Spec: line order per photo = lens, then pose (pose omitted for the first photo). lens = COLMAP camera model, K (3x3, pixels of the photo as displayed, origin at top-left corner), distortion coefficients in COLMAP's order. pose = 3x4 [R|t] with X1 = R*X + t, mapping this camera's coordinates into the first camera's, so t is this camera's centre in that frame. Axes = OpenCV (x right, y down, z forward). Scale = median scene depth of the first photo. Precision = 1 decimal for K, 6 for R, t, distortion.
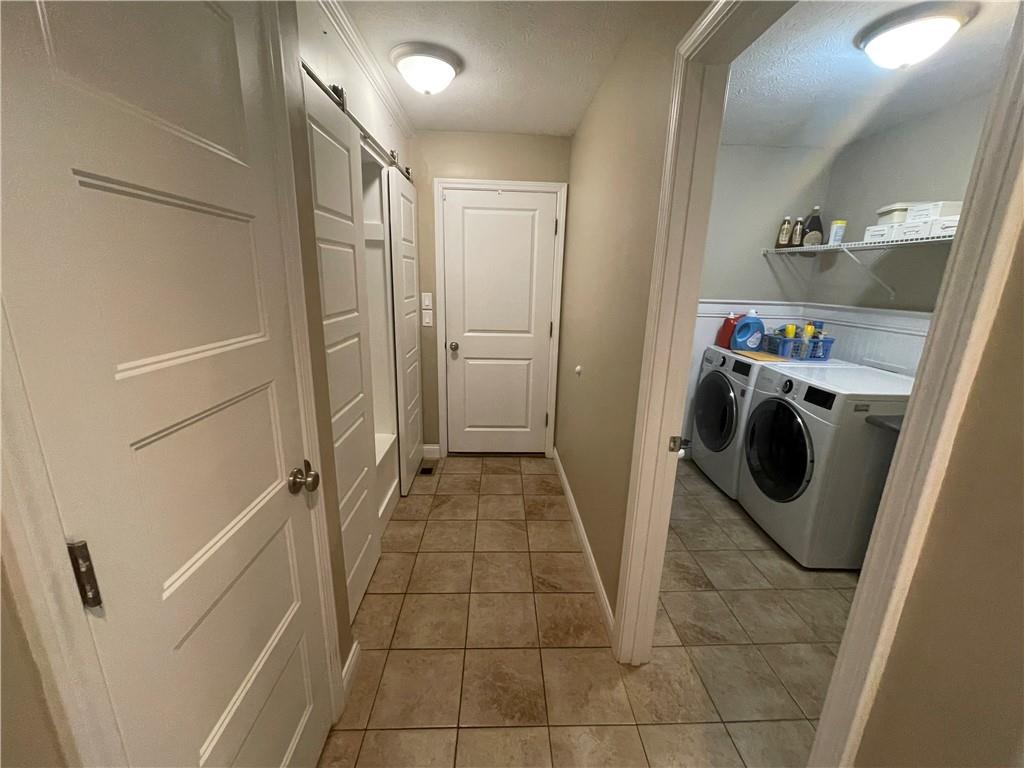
lens RADIAL K [[411.5, 0, 515.5], [0, 411.5, 383.8], [0, 0, 1]] dist [-0.006223, 0.001336]
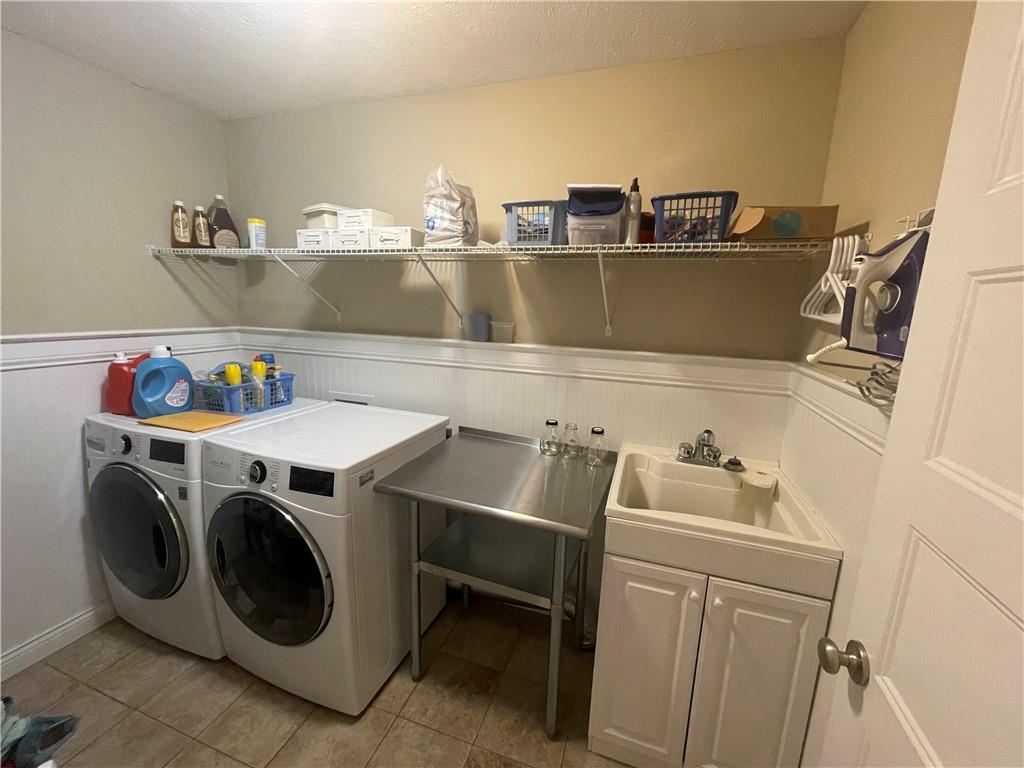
lens RADIAL K [[411.5, 0, 516.5], [0, 411.5, 383.0], [0, 0, 1]] dist [-0.006223, 0.001336]
pose [[0.354812, -0.183311, 0.916791, 0.211785], [0.209376, 0.971264, 0.113171, -0.089698], [-0.911192, 0.151799, 0.382997, 0.317330]]
